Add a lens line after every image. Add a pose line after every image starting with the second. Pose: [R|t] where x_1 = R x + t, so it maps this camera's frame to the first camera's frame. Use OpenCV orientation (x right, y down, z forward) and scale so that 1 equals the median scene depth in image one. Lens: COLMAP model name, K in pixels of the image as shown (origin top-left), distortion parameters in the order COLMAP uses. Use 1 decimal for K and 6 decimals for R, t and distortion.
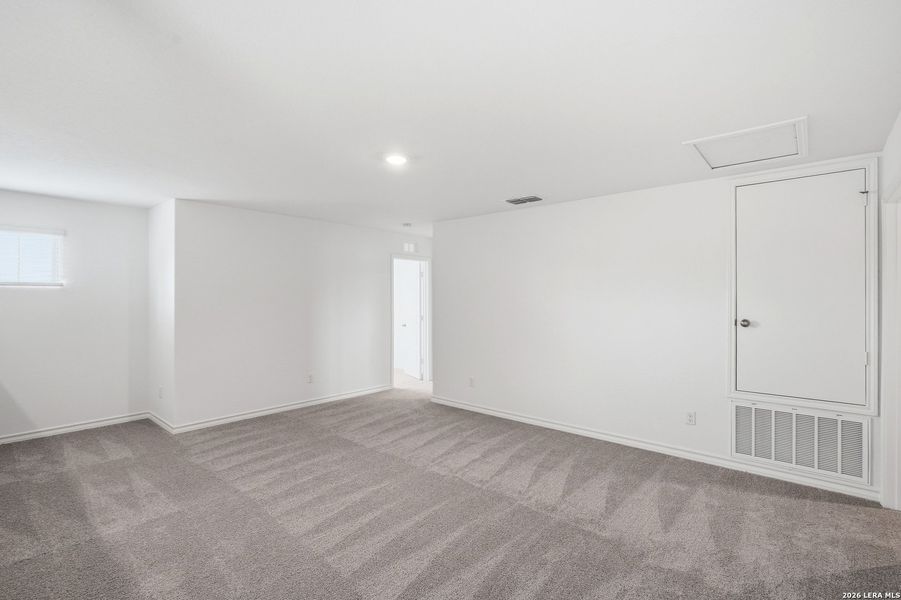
lens RADIAL K [[418.0, 0, 449.3], [0, 418.0, 299.3], [0, 0, 1]] dist [-0.002949, 0.000485]
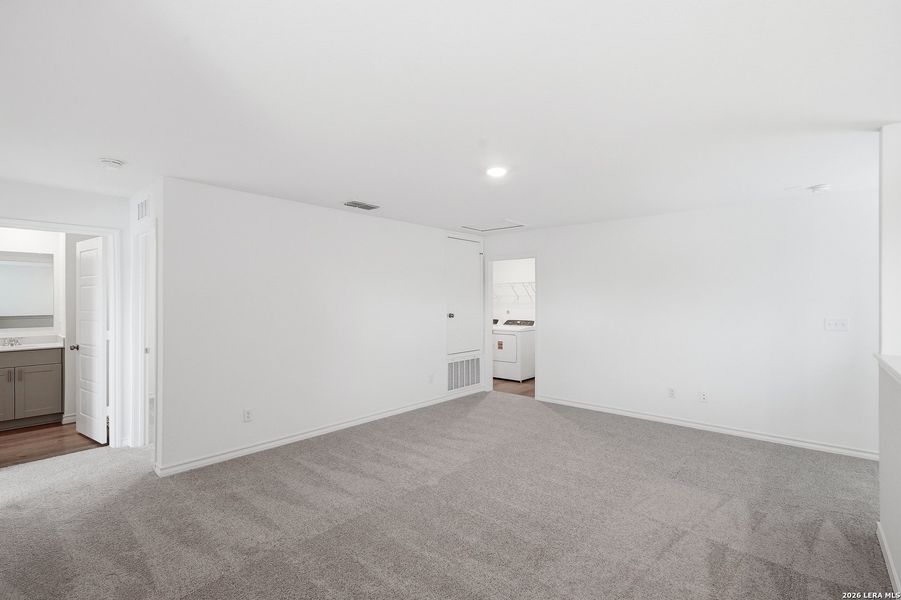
lens RADIAL K [[415.7, 0, 450.5], [0, 415.7, 300.0], [0, 0, 1]] dist [-0.003982, 0.000796]
pose [[0.000955, -0.000379, 0.999999, -0.881309], [0.002231, 0.999997, 0.000377, -0.008147], [-0.999997, 0.002231, 0.000956, 0.834538]]
